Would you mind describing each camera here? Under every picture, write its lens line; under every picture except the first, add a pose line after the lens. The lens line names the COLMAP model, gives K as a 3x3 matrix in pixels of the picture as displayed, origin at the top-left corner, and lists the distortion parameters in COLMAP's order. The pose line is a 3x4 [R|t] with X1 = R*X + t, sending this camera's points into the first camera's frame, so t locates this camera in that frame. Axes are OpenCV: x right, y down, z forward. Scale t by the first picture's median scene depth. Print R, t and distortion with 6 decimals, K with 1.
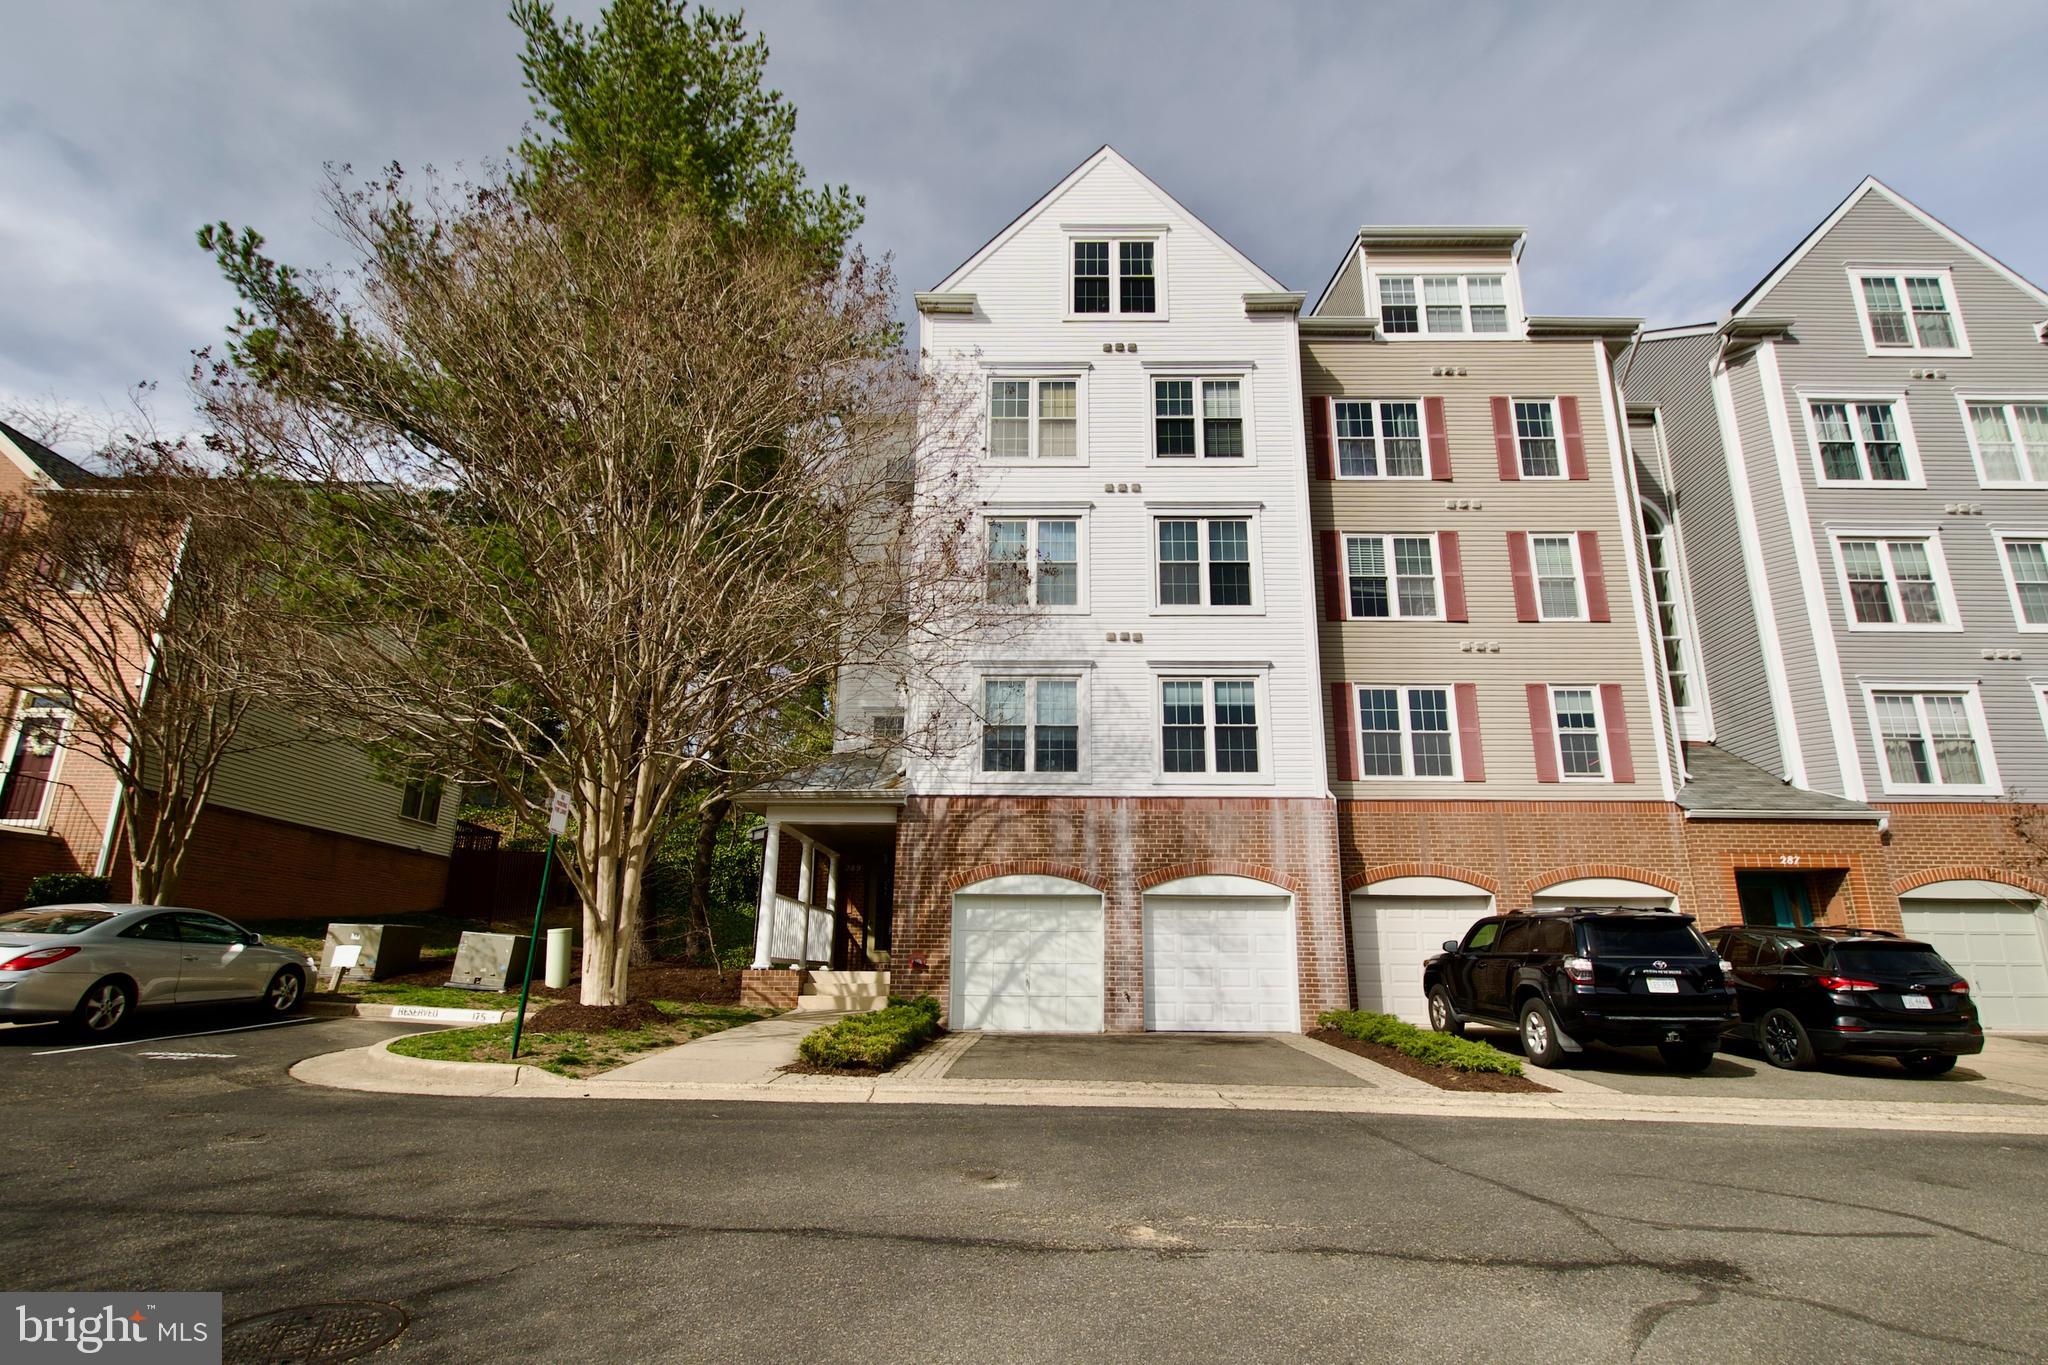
lens RADIAL K [[930.5, 0, 1024.8], [0, 930.5, 687.0], [0, 0, 1]] dist [0.003611, -0.000030]
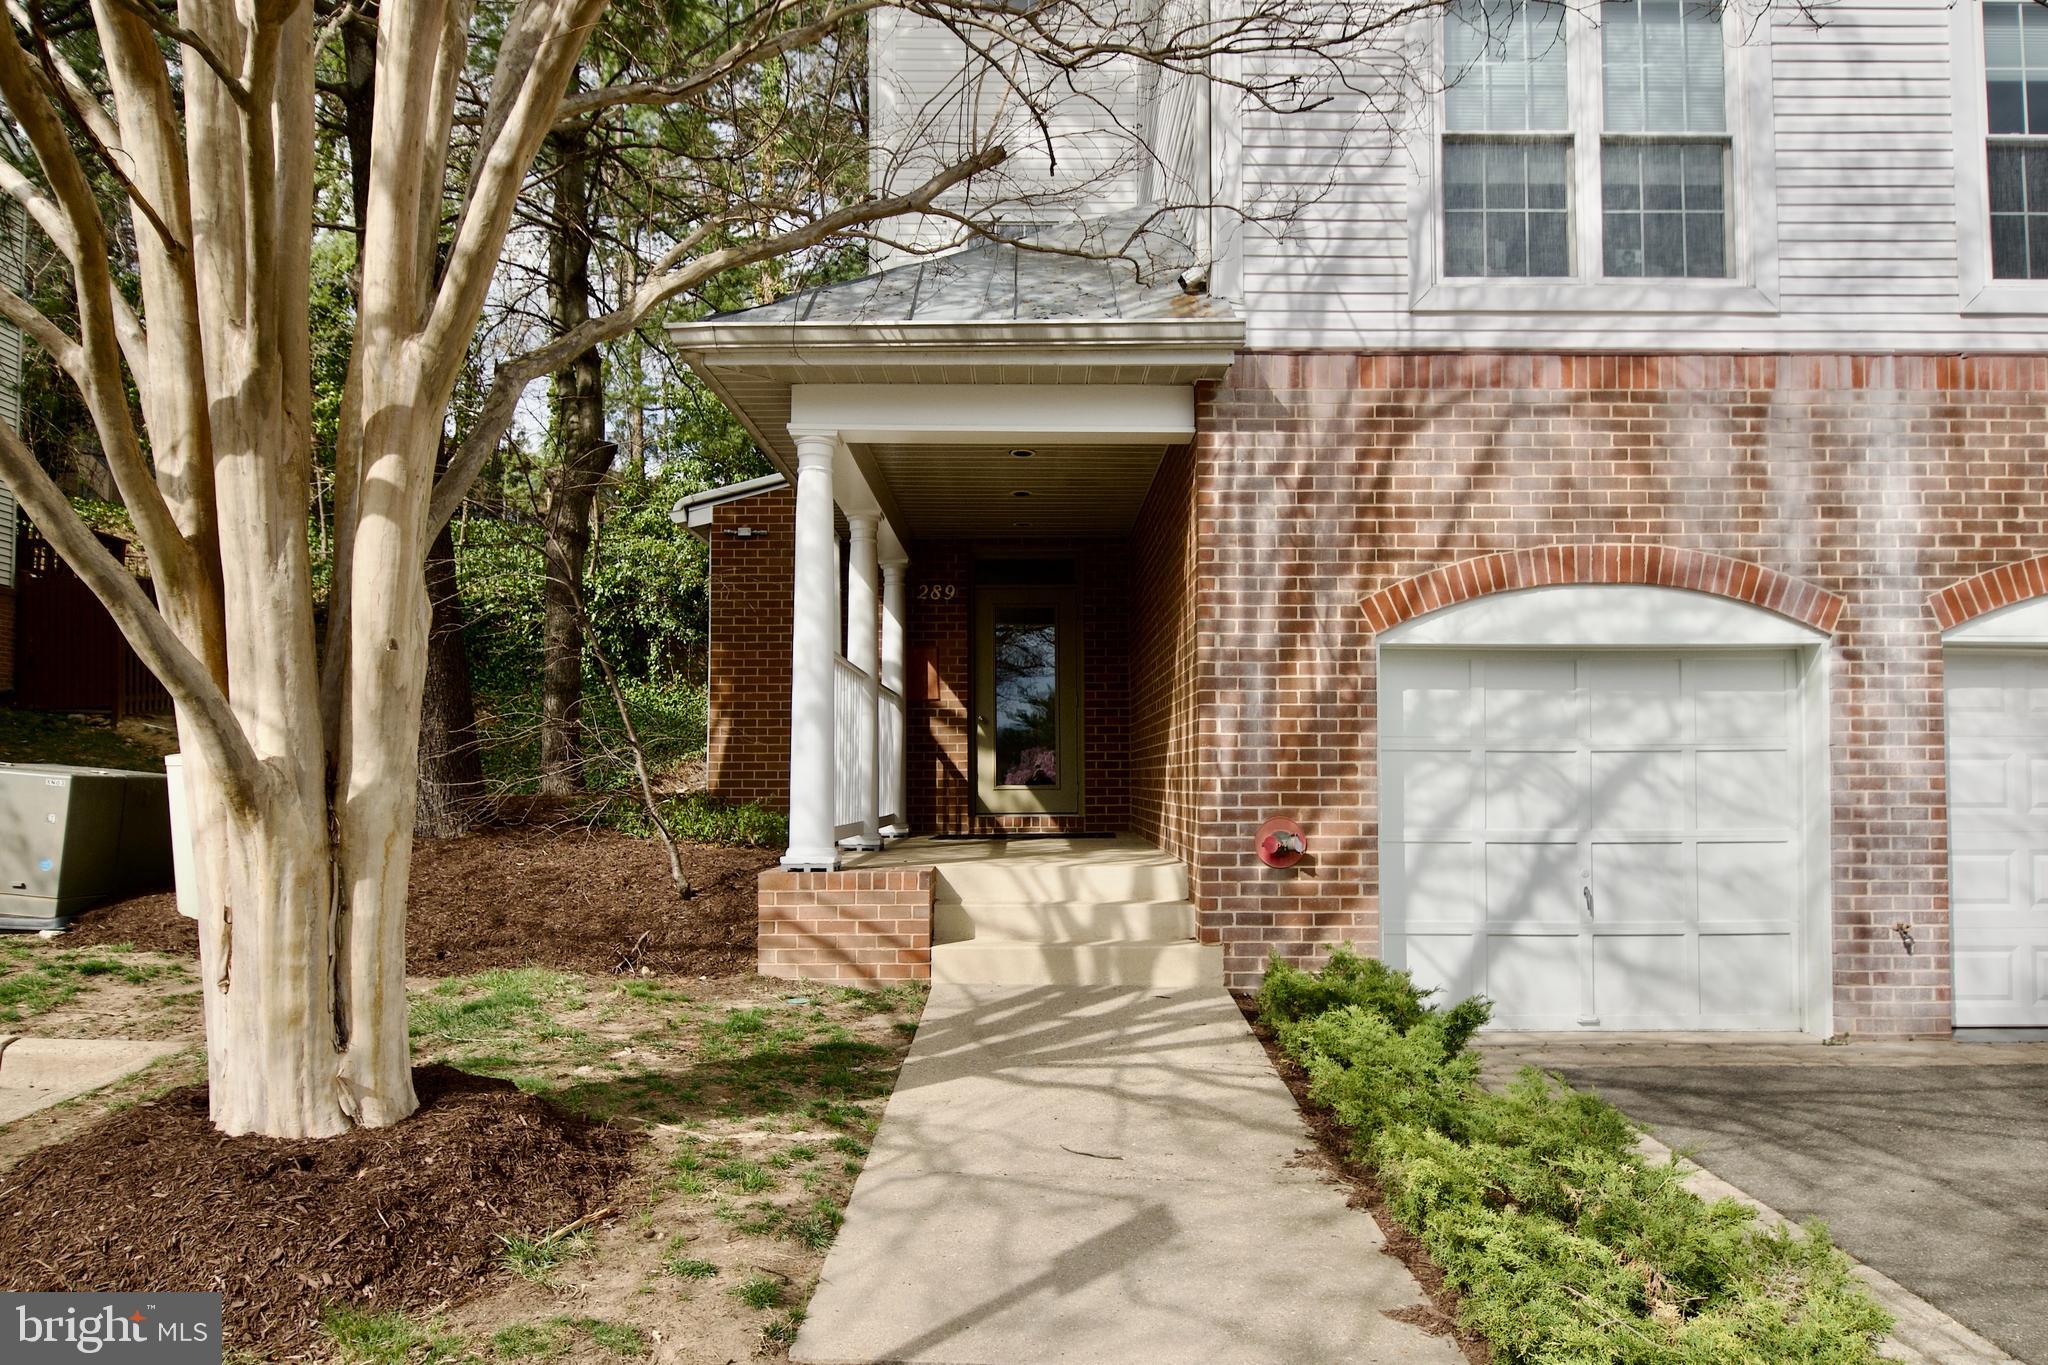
lens RADIAL K [[1421.2, 0, 1023.2], [0, 1421.2, 676.7], [0, 0, 1]] dist [-0.025722, -0.000142]
pose [[0.999828, -0.008306, 0.016611, -0.210840], [0.004304, 0.973704, 0.227775, 0.118485], [-0.018066, -0.227664, 0.973572, 0.507469]]
